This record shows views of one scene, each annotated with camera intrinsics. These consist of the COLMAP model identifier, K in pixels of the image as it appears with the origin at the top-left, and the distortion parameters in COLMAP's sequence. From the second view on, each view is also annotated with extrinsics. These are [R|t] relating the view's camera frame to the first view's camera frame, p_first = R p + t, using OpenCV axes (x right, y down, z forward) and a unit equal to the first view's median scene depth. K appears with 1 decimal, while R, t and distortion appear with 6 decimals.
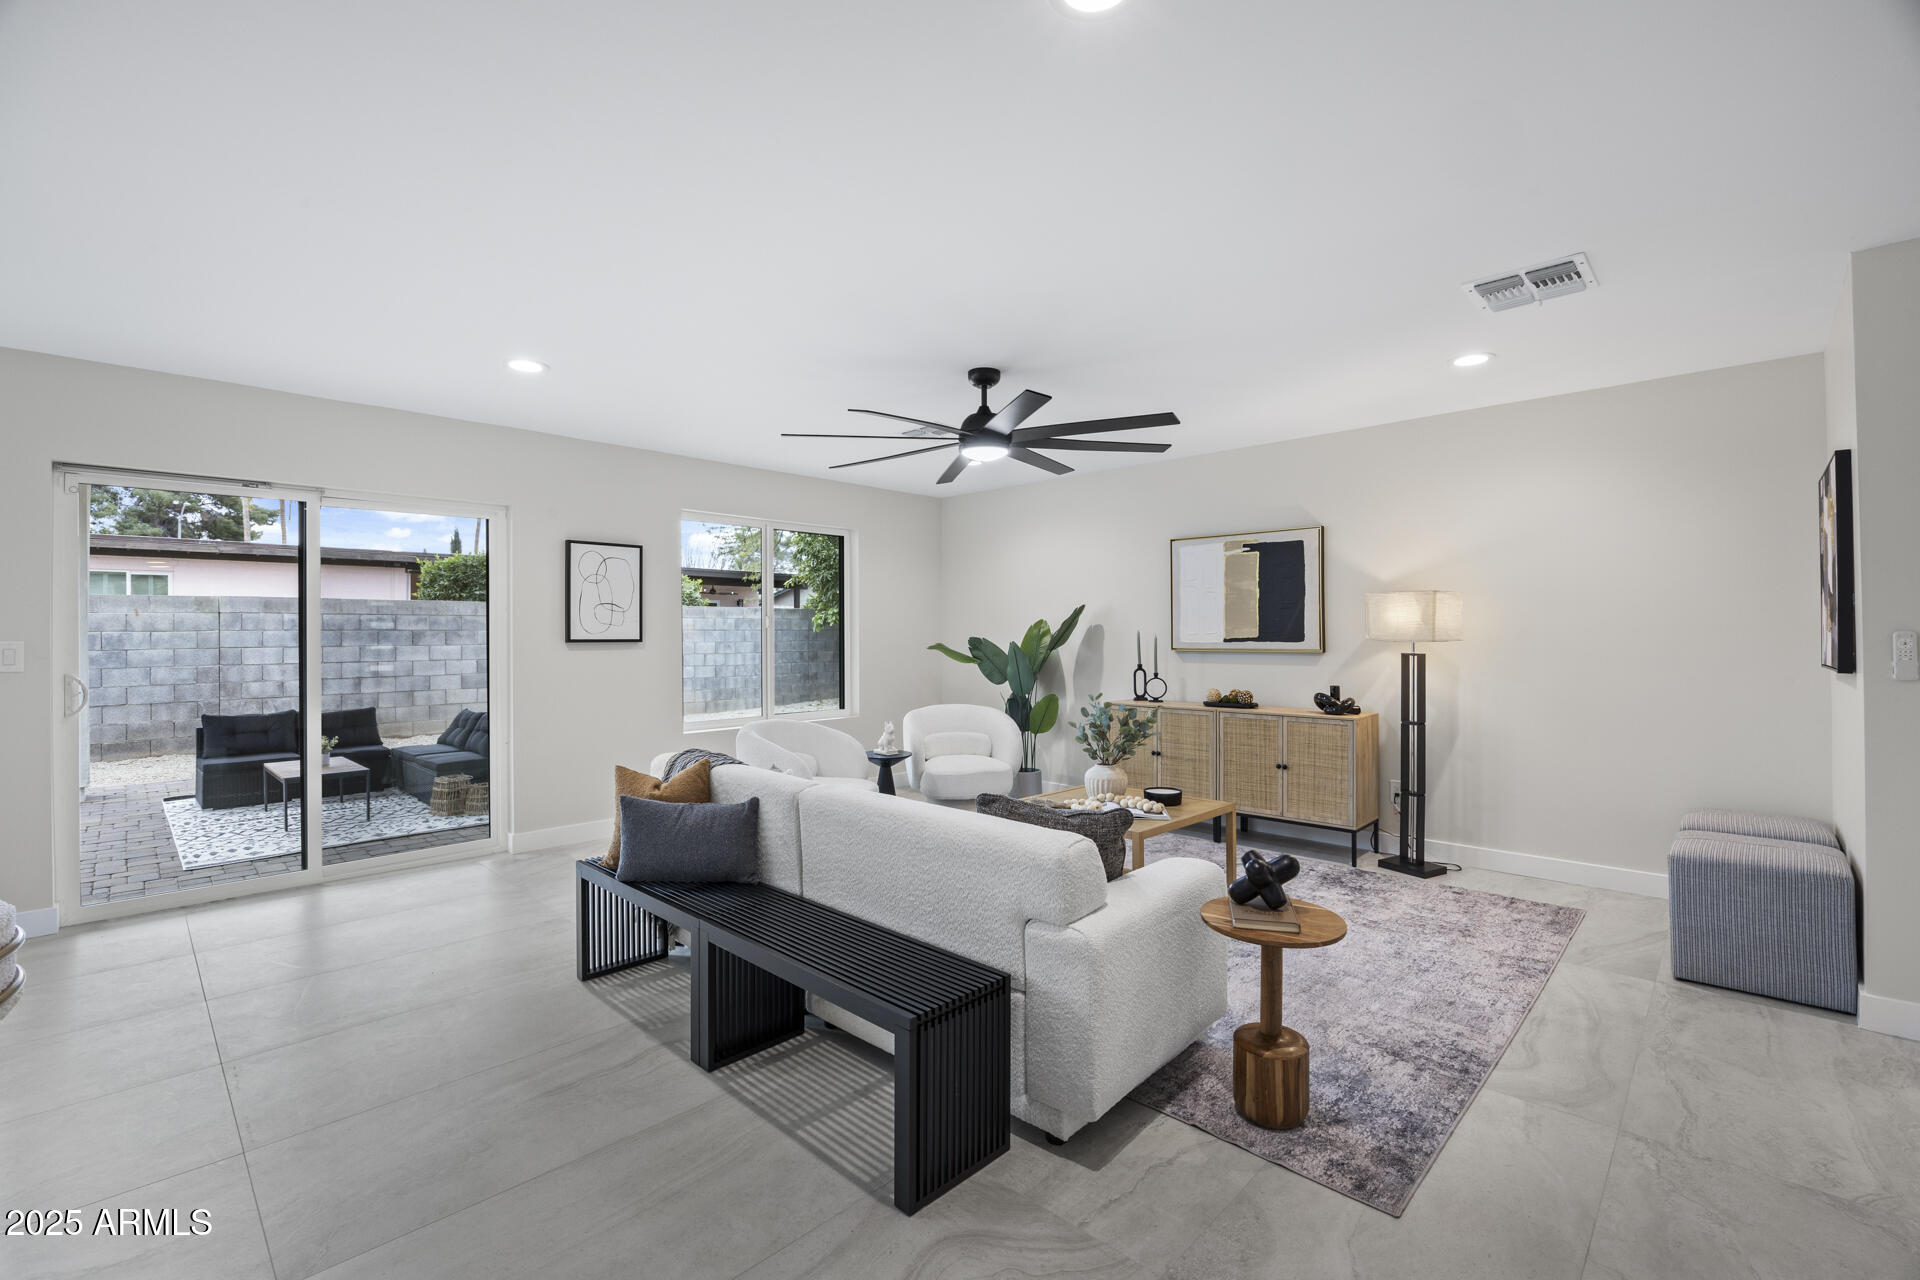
lens RADIAL K [[823.0, 0, 960.0], [0, 823.0, 640.0], [0, 0, 1]] dist [-0.019277, 0.000850]
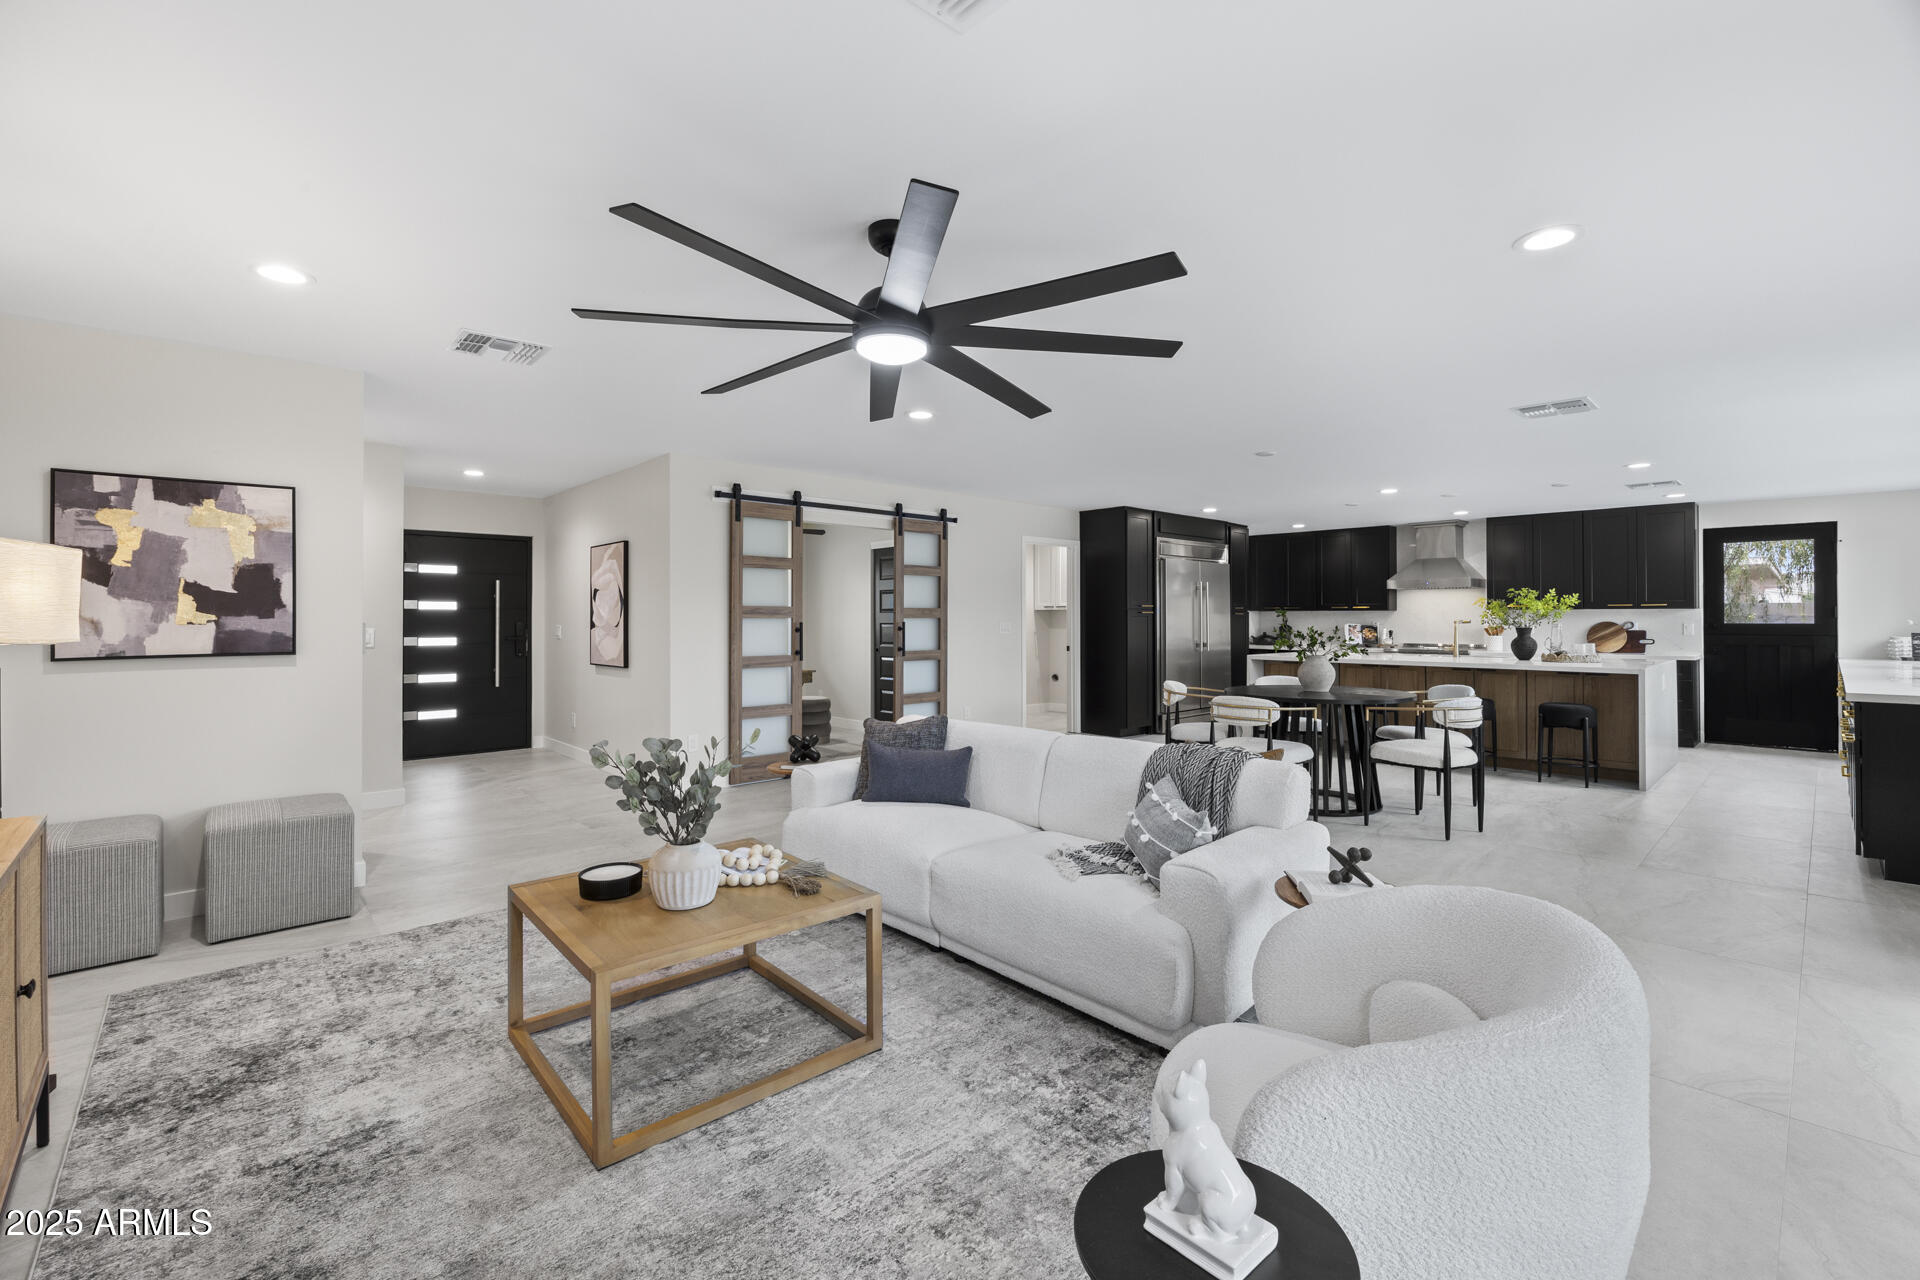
lens RADIAL K [[816.7, 0, 959.4], [0, 816.7, 611.5], [0, 0, 1]] dist [-0.010058, -0.000342]
pose [[-0.998488, 0.006411, 0.054600, -0.041554], [0.006213, 0.999974, -0.003795, -0.010401], [-0.054623, -0.003450, -0.998501, 1.203959]]
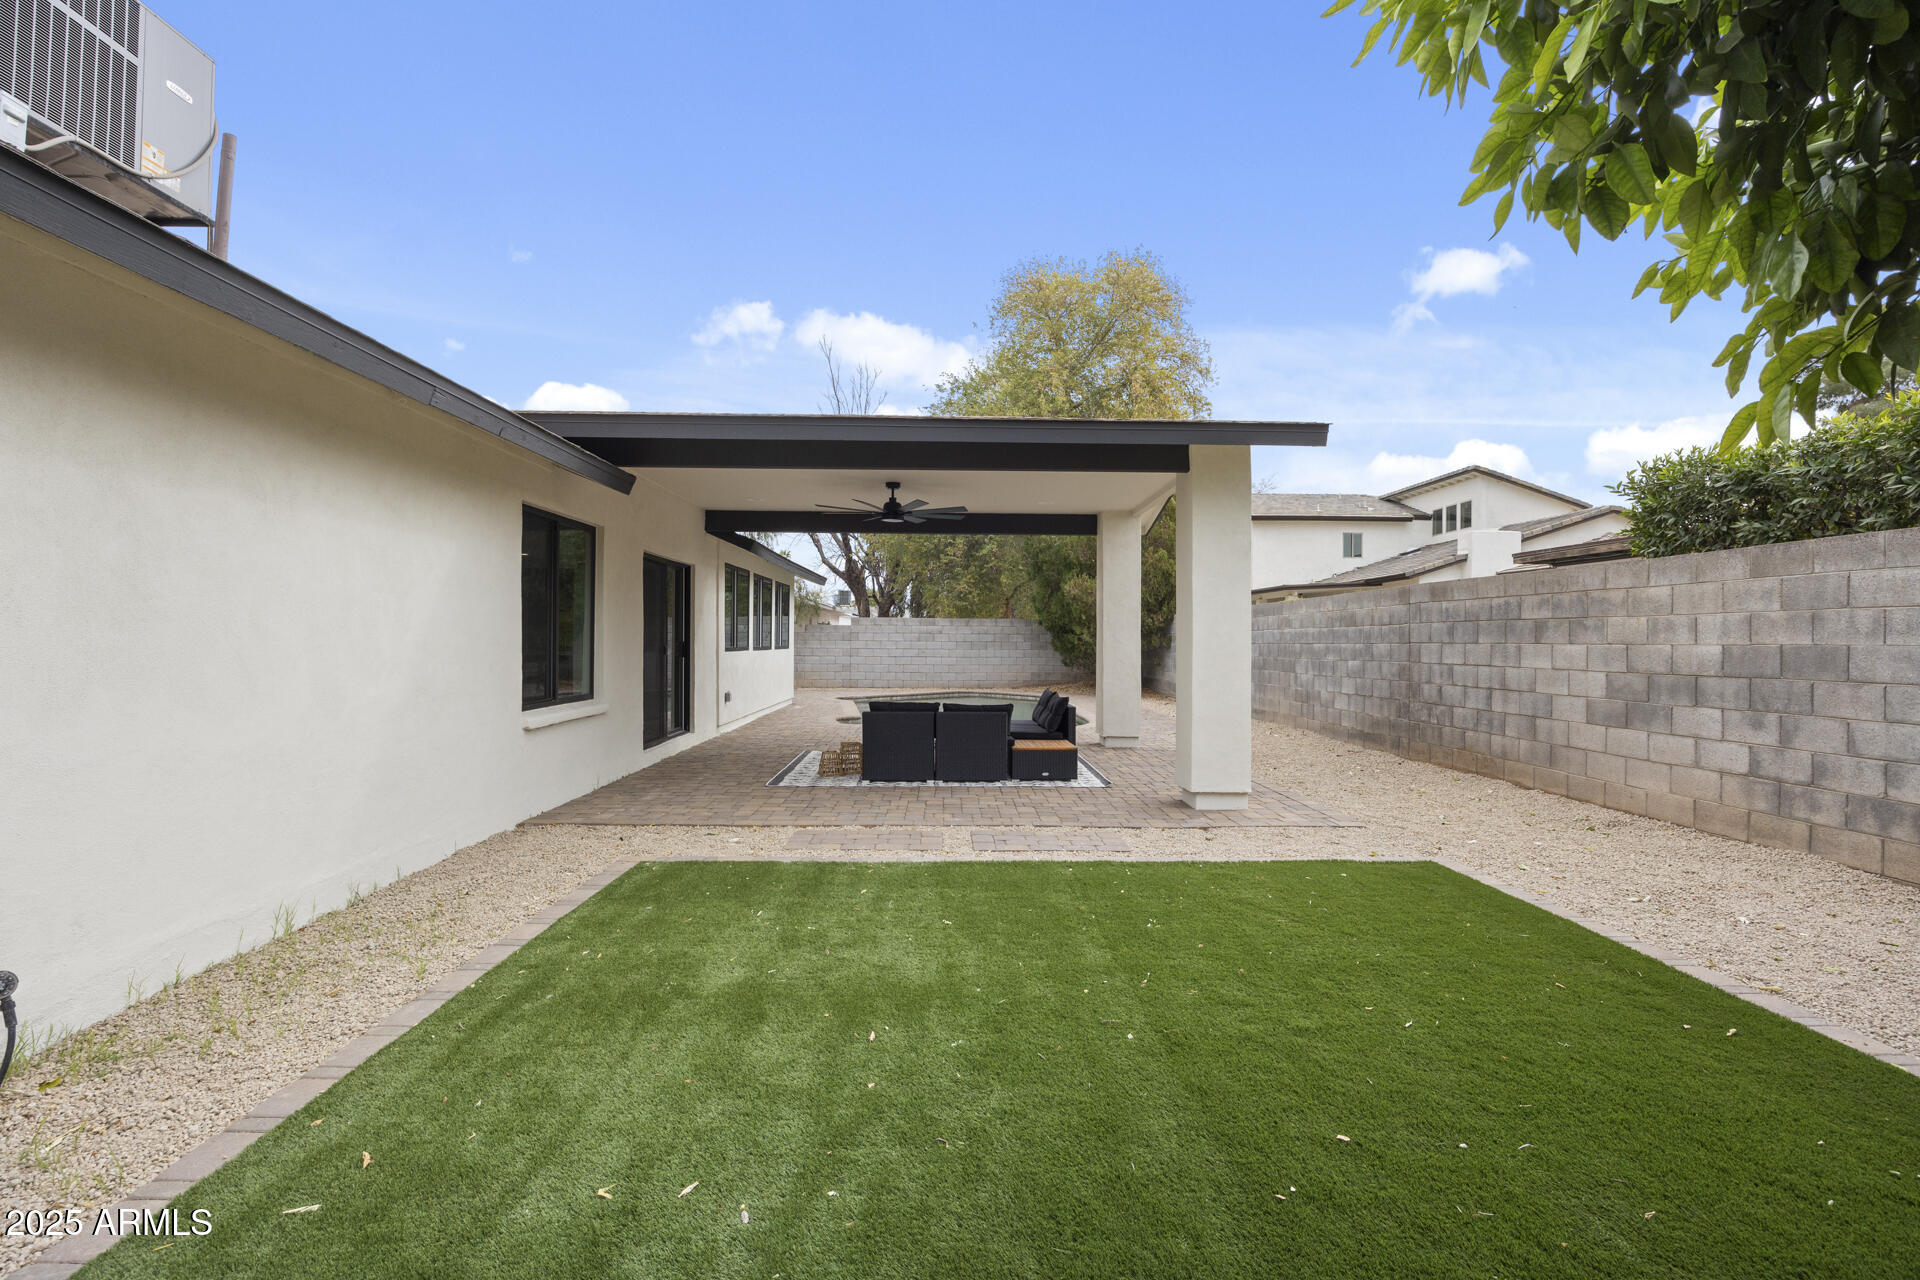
lens RADIAL K [[886.9, 0, 960.0], [0, 886.9, 640.0], [0, 0, 1]] dist [-0.012597, 0.000359]
pose [[-0.705046, 0.001569, -0.709159, 0.255817], [-0.006925, 0.999935, 0.009096, 0.002054], [0.709127, 0.011324, -0.704989, 2.562723]]
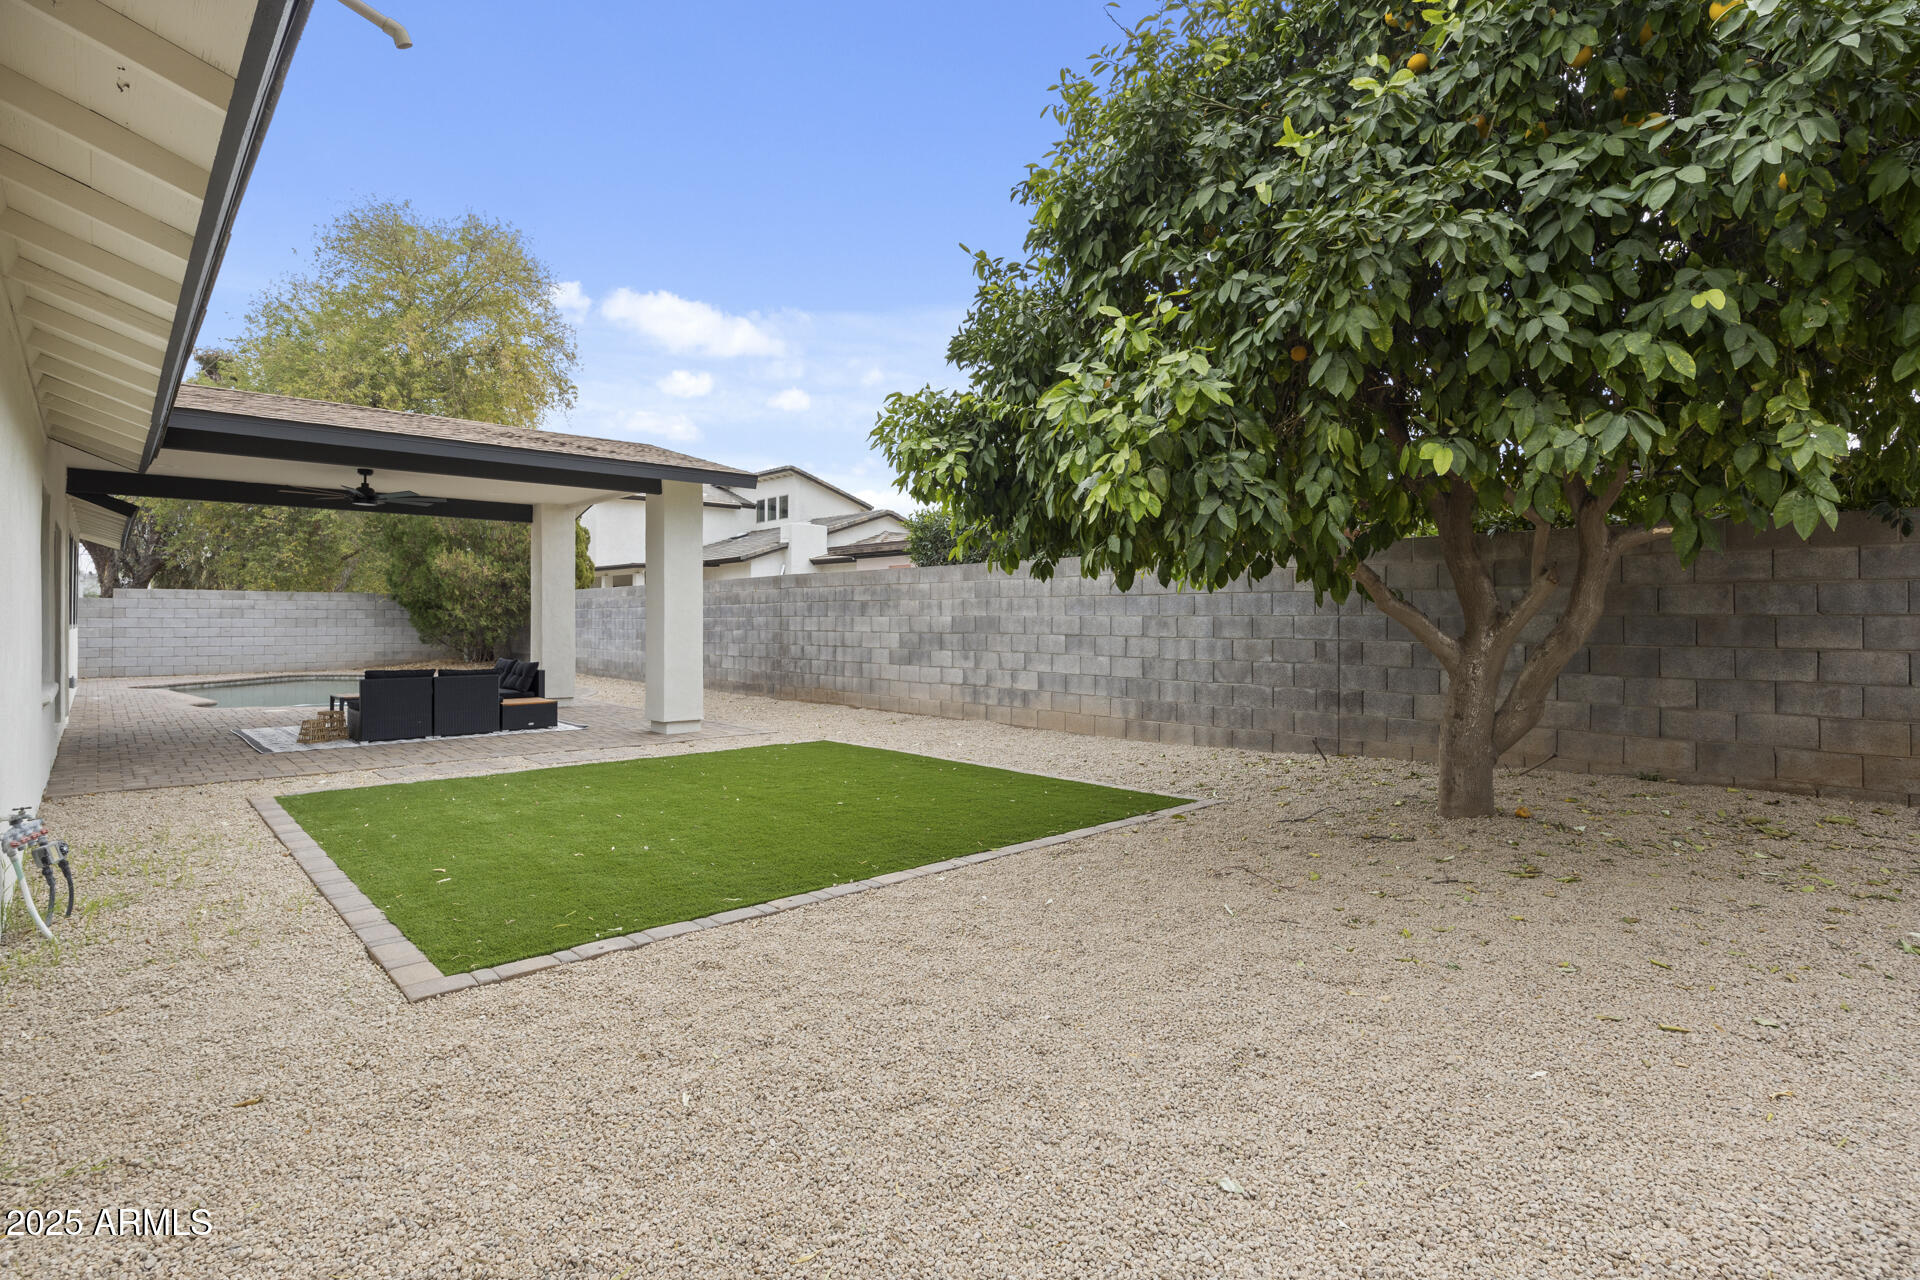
lens RADIAL K [[951.0, 0, 953.4], [0, 951.0, 615.5], [0, 0, 1]] dist [-0.003580, 0.000346]
pose [[-0.069311, 0.001958, -0.997593, 1.031830], [-0.007999, 0.999965, 0.002518, 0.004652], [0.997563, 0.008155, -0.069293, 2.622365]]
